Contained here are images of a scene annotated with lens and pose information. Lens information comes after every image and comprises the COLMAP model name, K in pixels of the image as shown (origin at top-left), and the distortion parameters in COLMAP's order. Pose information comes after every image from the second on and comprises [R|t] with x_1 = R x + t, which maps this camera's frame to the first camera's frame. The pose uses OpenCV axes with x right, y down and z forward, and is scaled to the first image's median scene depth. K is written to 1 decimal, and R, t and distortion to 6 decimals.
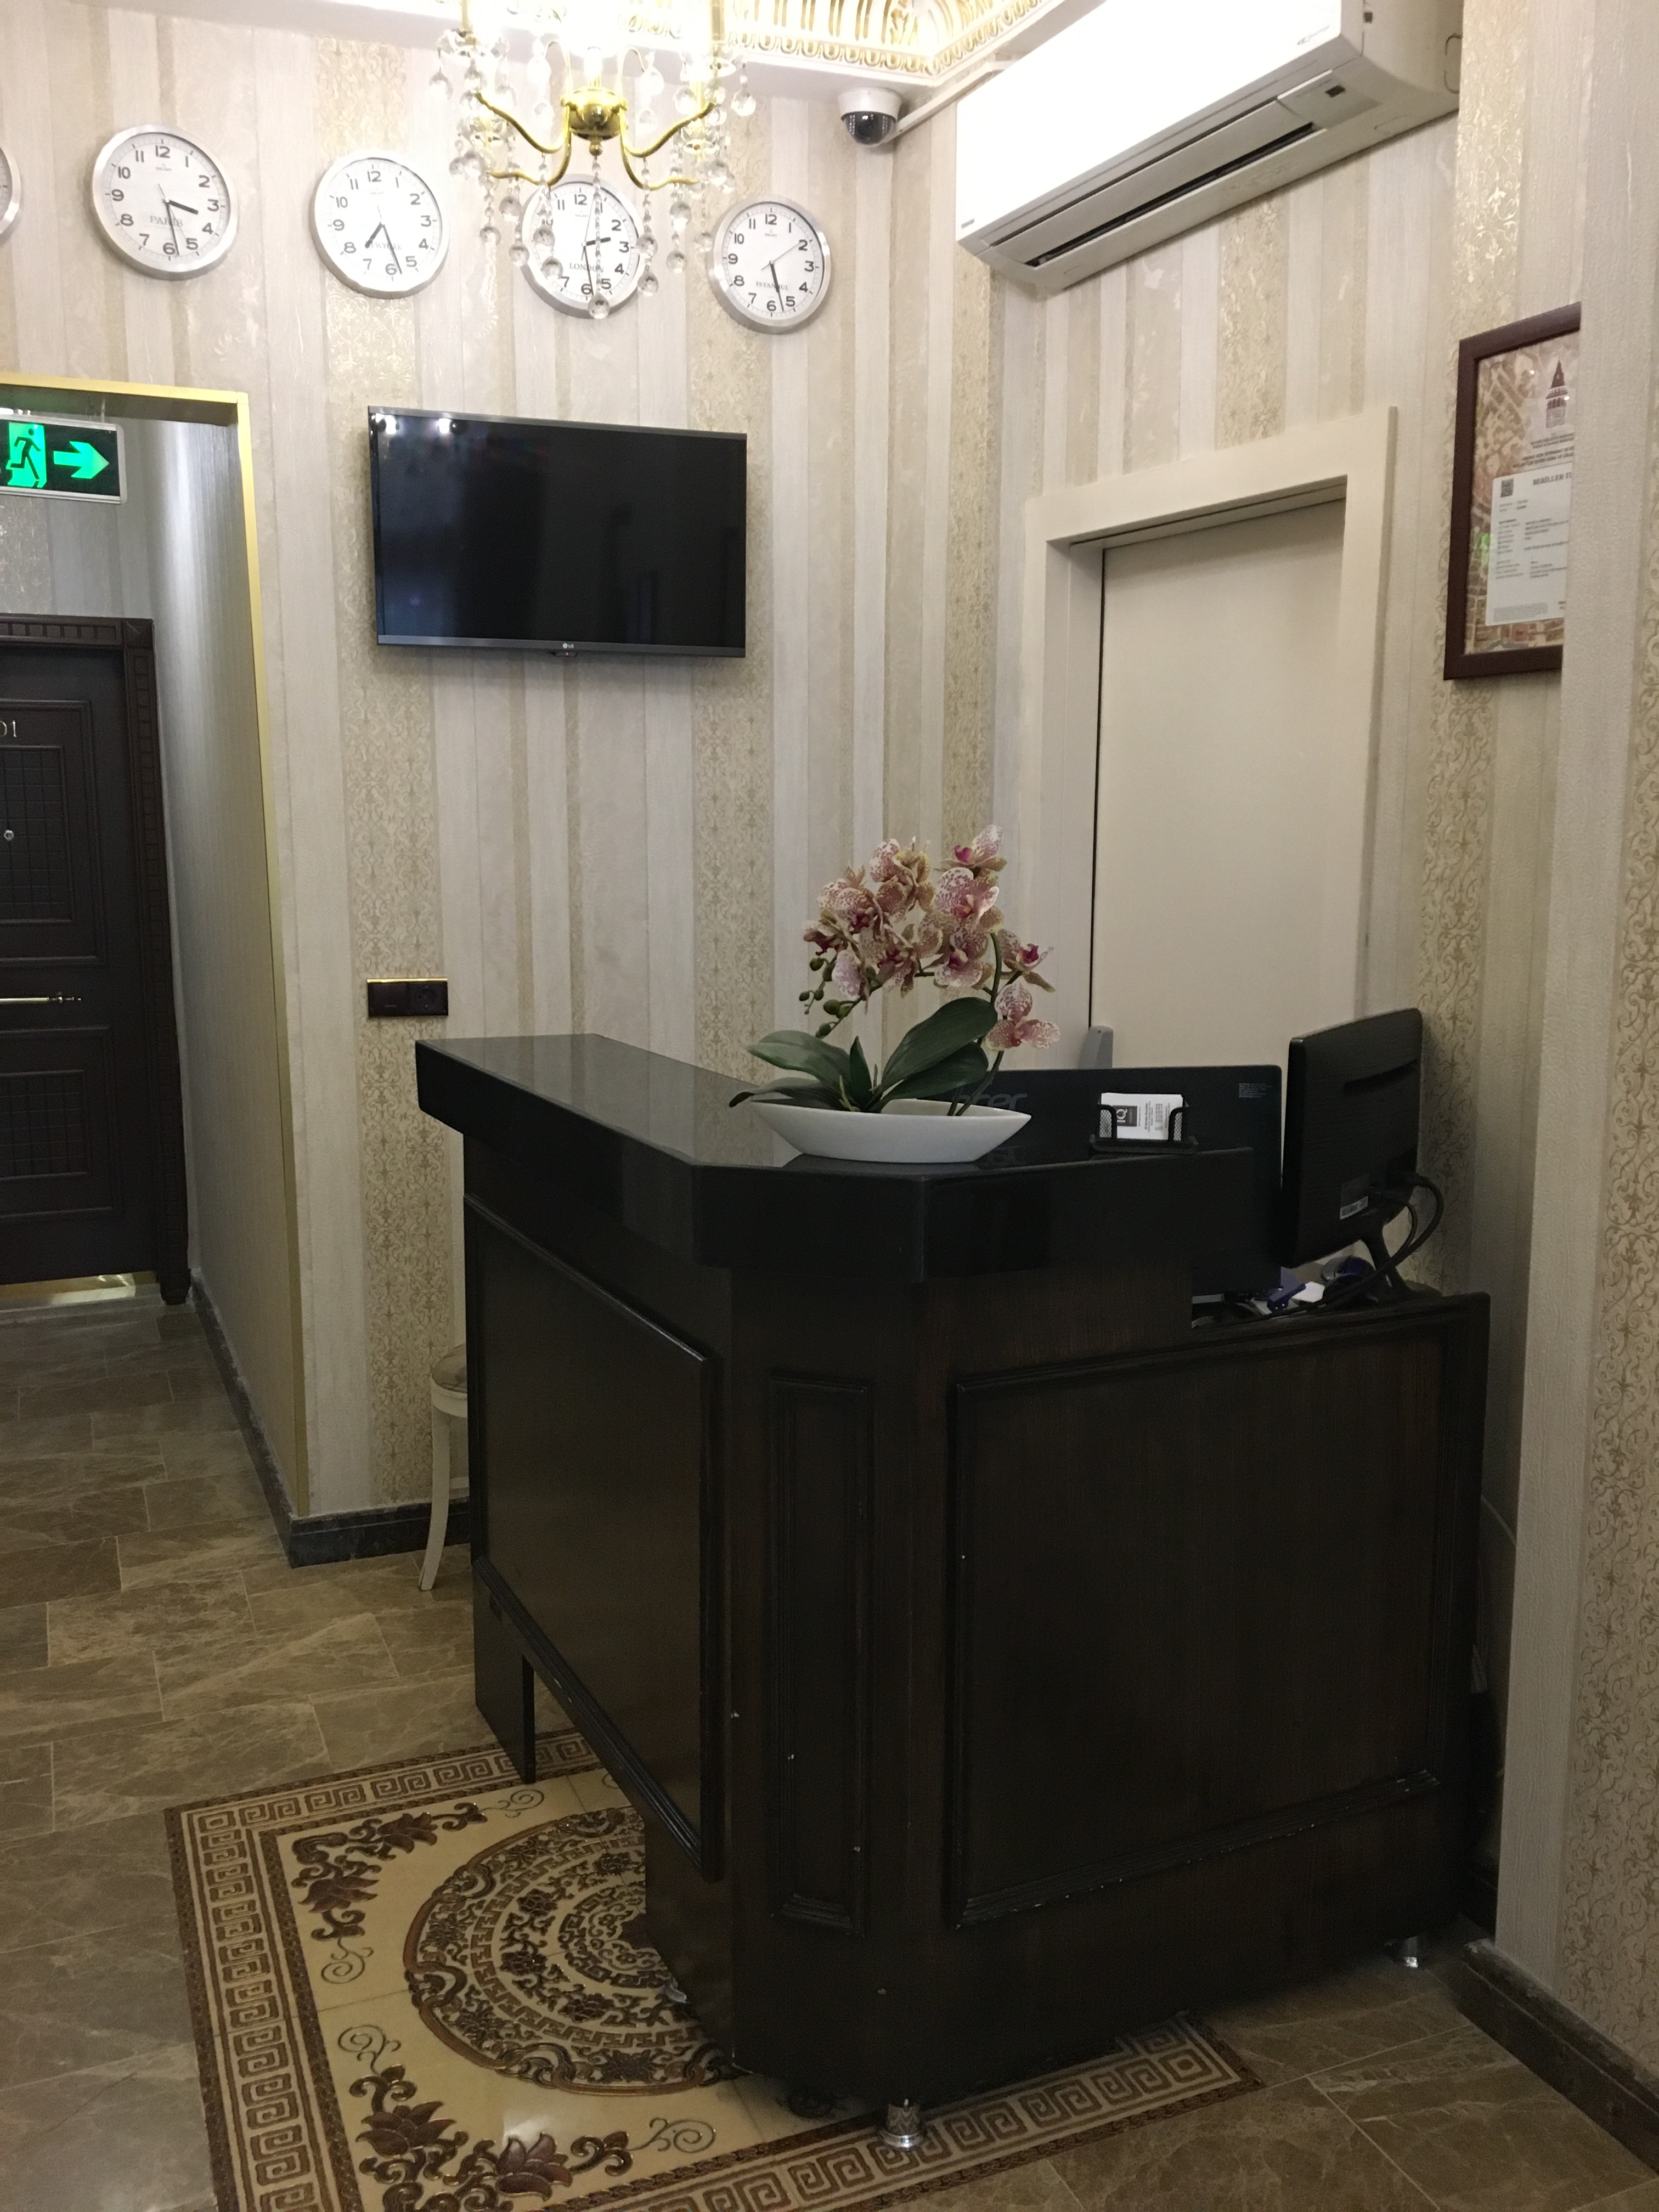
lens RADIAL K [[1861.9, 0, 829.5], [0, 1861.9, 1106.0], [0, 0, 1]] dist [0.060563, -0.086275]
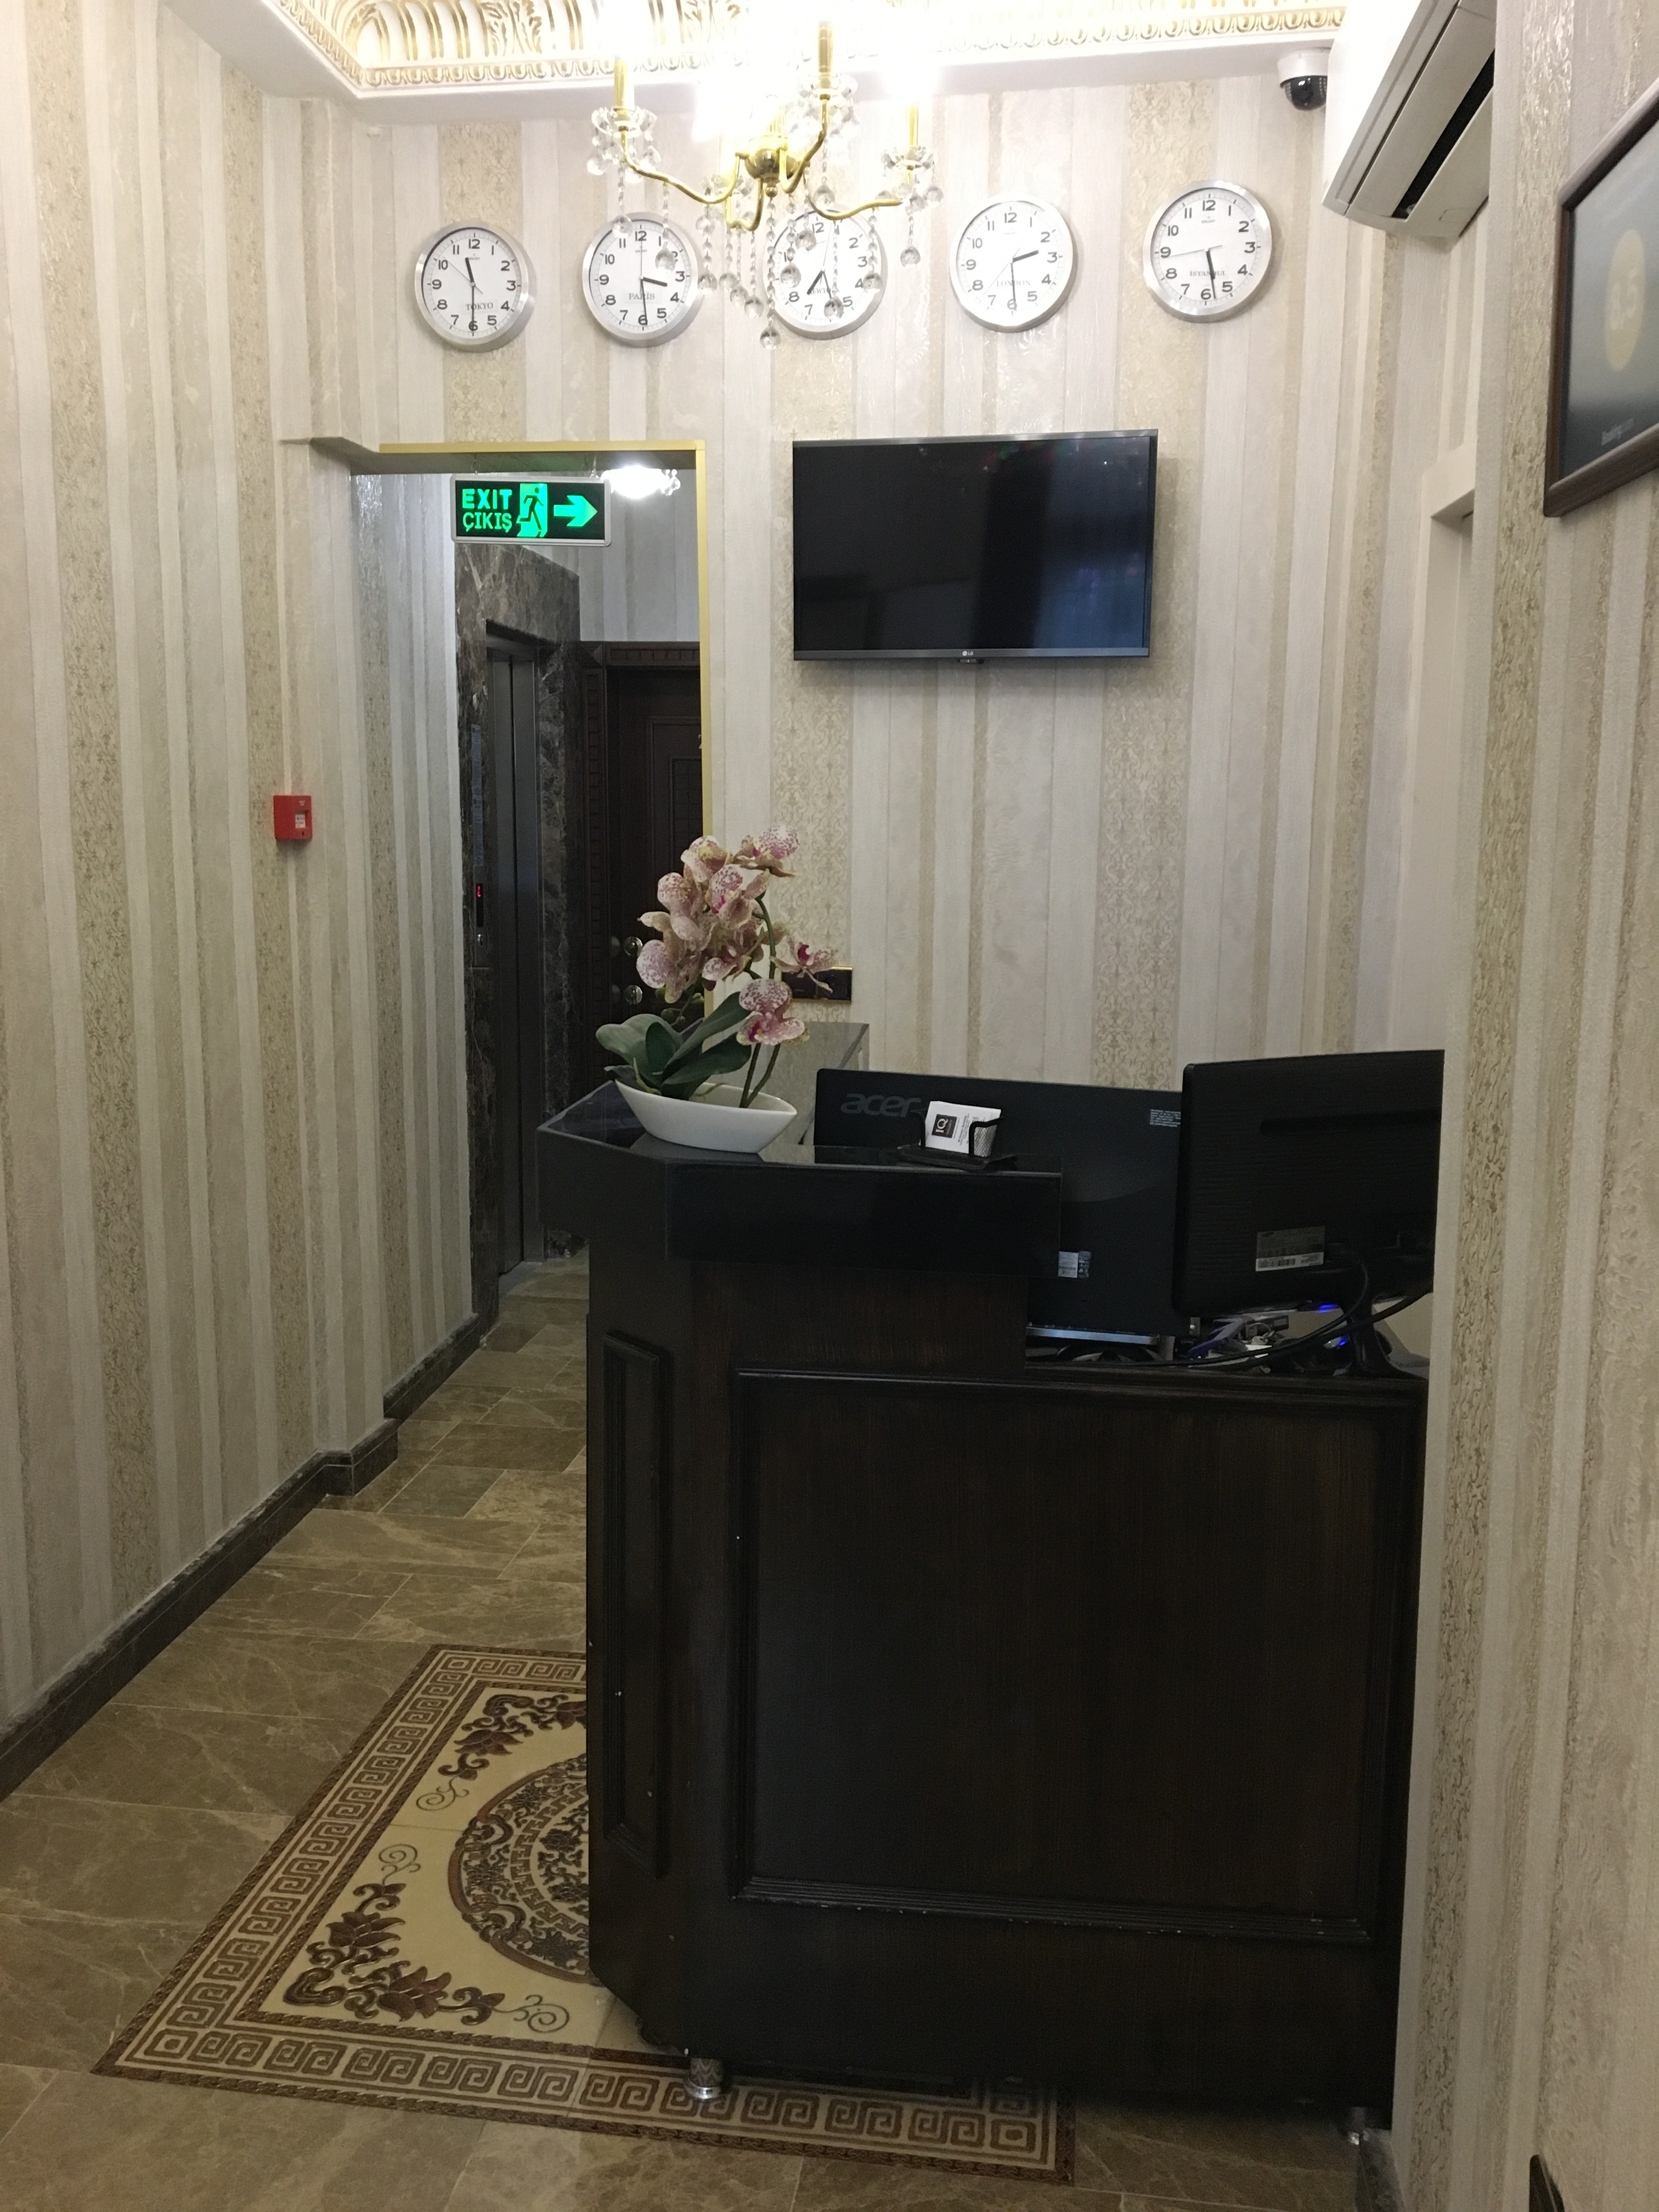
lens RADIAL K [[1861.8, 0, 829.5], [0, 1861.8, 1106.0], [0, 0, 1]] dist [0.080133, -0.112644]
pose [[0.854193, 0.090577, -0.512006, 0.378520], [-0.092005, 0.995502, 0.022615, -0.013567], [0.511751, 0.027790, 0.858684, 0.083049]]
